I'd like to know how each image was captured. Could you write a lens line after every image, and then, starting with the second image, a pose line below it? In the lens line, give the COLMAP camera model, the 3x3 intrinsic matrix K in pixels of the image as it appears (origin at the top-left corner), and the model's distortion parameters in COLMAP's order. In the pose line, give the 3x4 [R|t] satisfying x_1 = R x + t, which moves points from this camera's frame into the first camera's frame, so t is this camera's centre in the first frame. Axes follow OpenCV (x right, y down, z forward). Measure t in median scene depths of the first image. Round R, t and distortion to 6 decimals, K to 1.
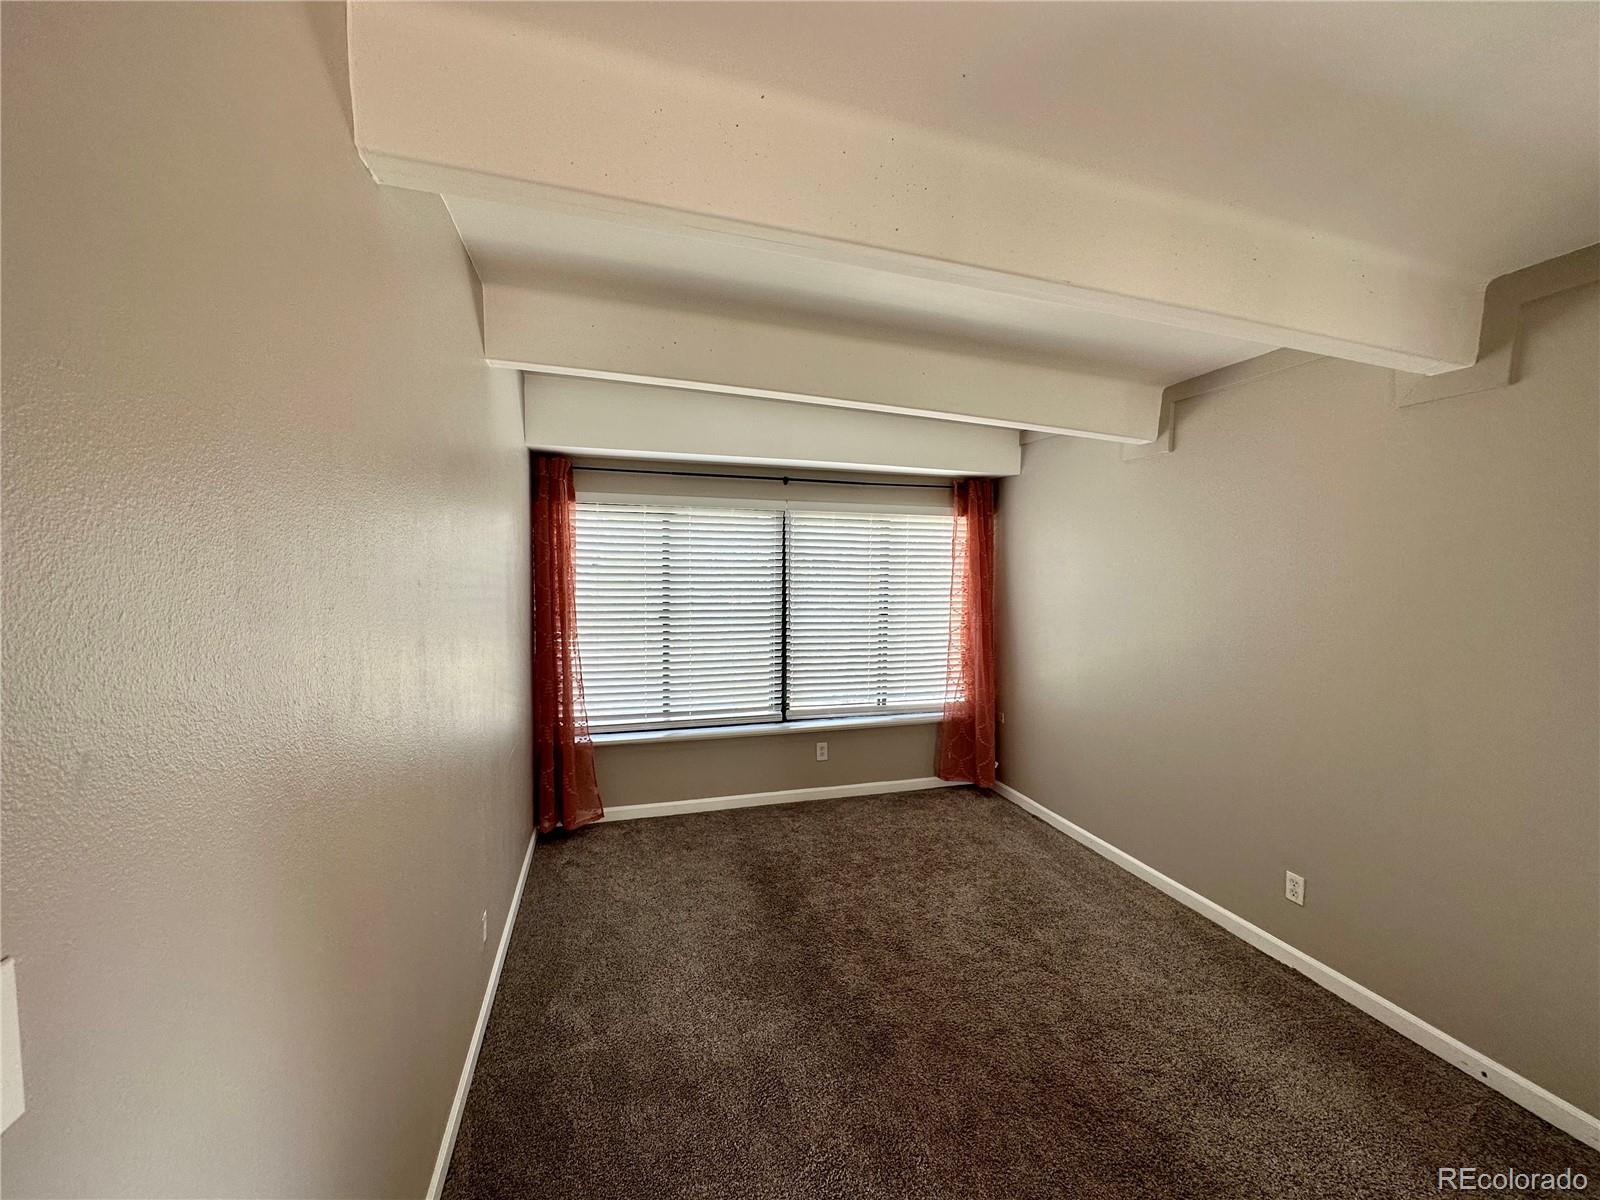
lens RADIAL K [[635.7, 0, 799.5], [0, 635.7, 589.1], [0, 0, 1]] dist [-0.000549, 0.000032]
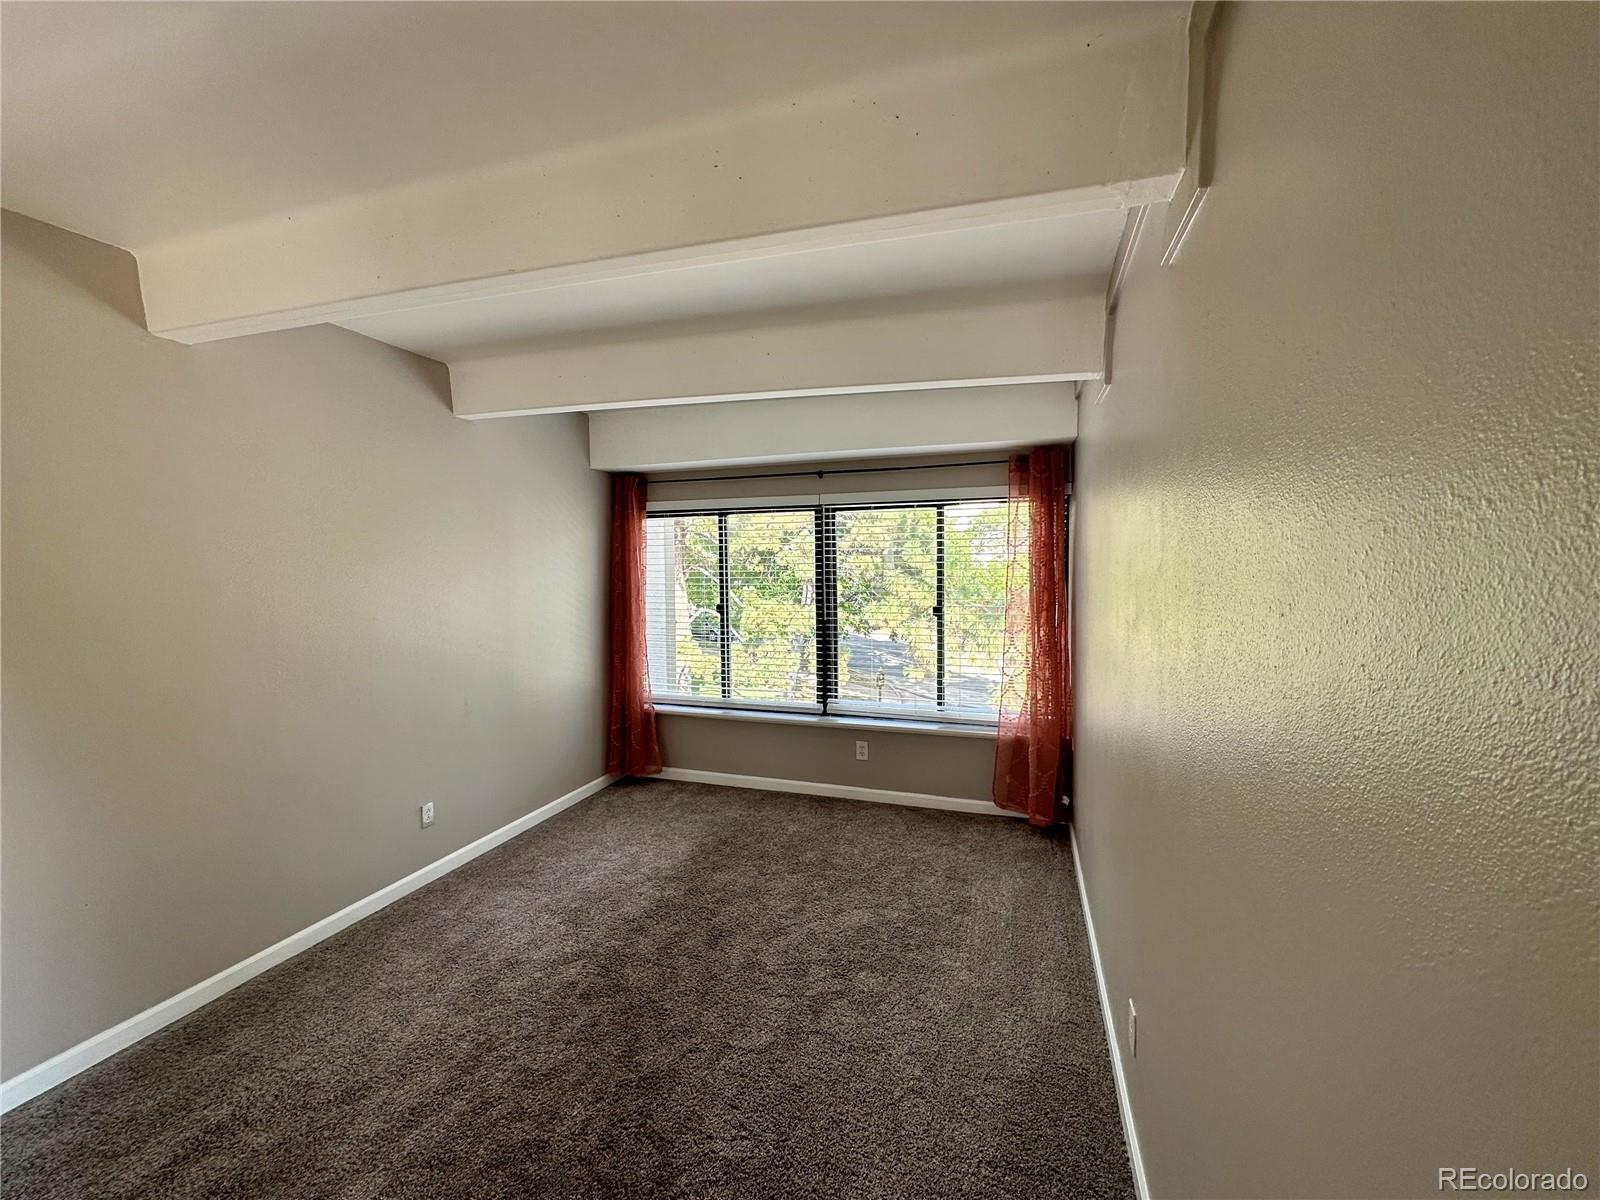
lens RADIAL K [[638.6, 0, 801.5], [0, 638.6, 600.2], [0, 0, 1]] dist [0.009522, 0.000242]
pose [[0.816478, 0.016037, -0.577154, 0.537385], [-0.004194, 0.999753, 0.021846, 0.005118], [0.577361, -0.015416, 0.816343, 0.160779]]
